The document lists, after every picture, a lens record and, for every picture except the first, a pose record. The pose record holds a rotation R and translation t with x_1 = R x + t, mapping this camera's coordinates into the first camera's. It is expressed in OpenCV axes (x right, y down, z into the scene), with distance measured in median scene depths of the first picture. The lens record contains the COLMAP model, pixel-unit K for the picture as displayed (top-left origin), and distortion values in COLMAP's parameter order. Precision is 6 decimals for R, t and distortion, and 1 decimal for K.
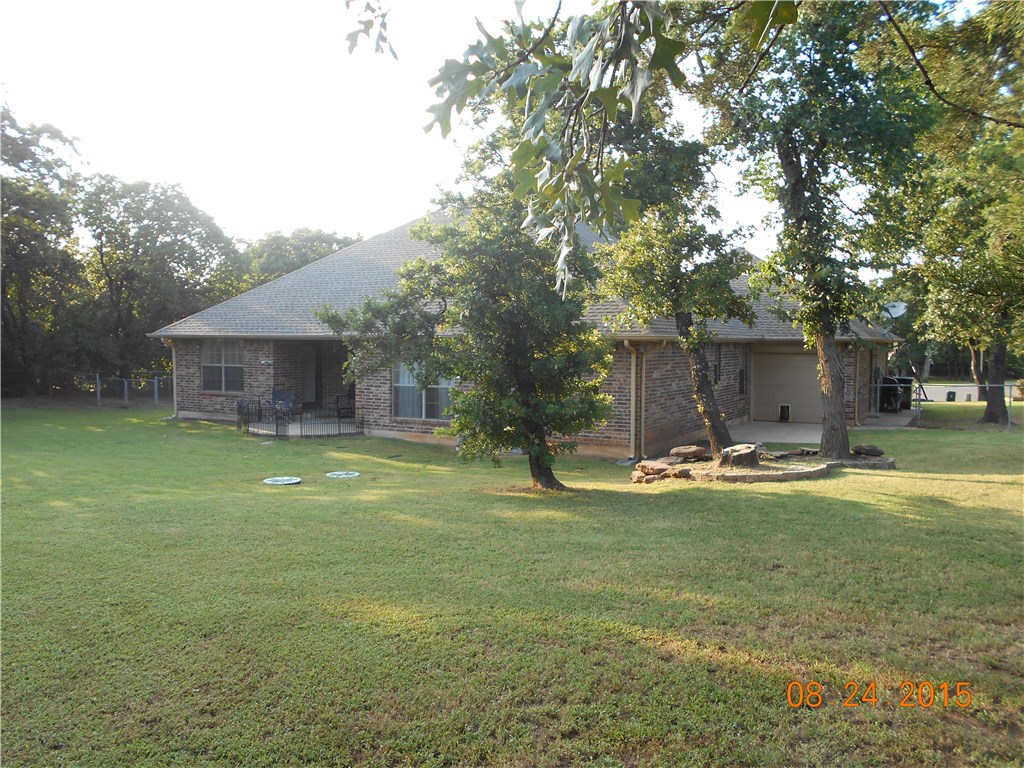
lens RADIAL K [[835.6, 0, 513.1], [0, 835.6, 398.6], [0, 0, 1]] dist [0.009317, 0.048825]
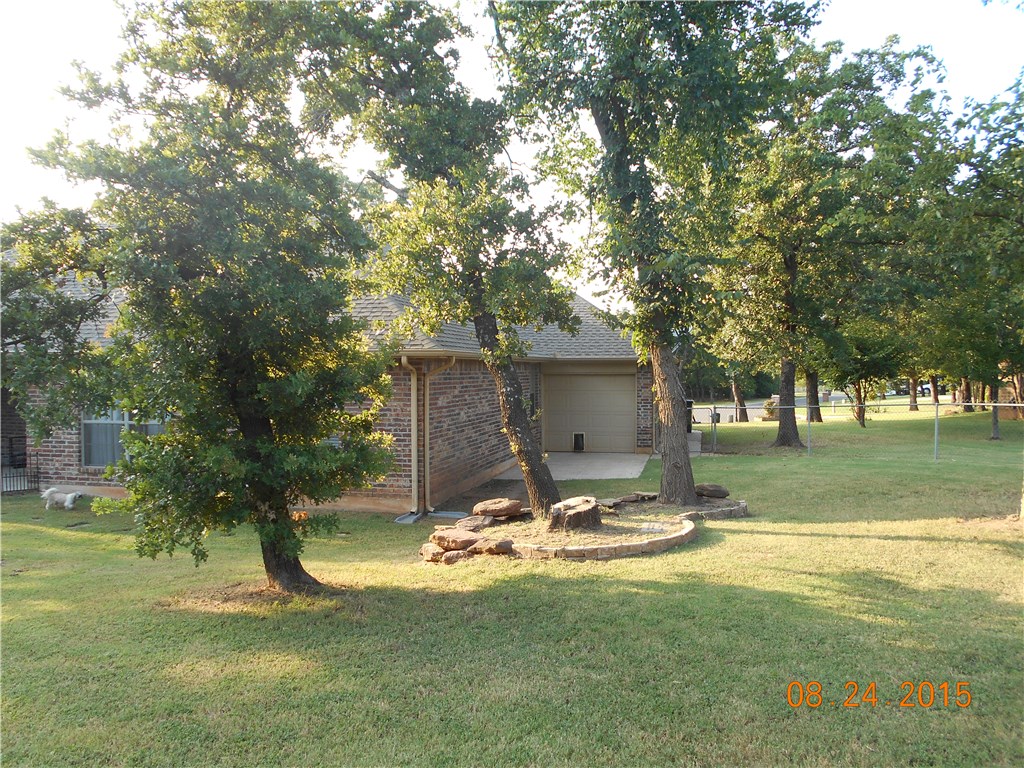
lens RADIAL K [[754.7, 0, 512.0], [0, 754.7, 384.0], [0, 0, 1]] dist [-0.036166, -0.001272]
pose [[0.955048, -0.011121, 0.296244, 0.030448], [0.026635, 0.998474, -0.048385, -0.011091], [-0.295254, 0.054100, 0.953886, 0.374838]]
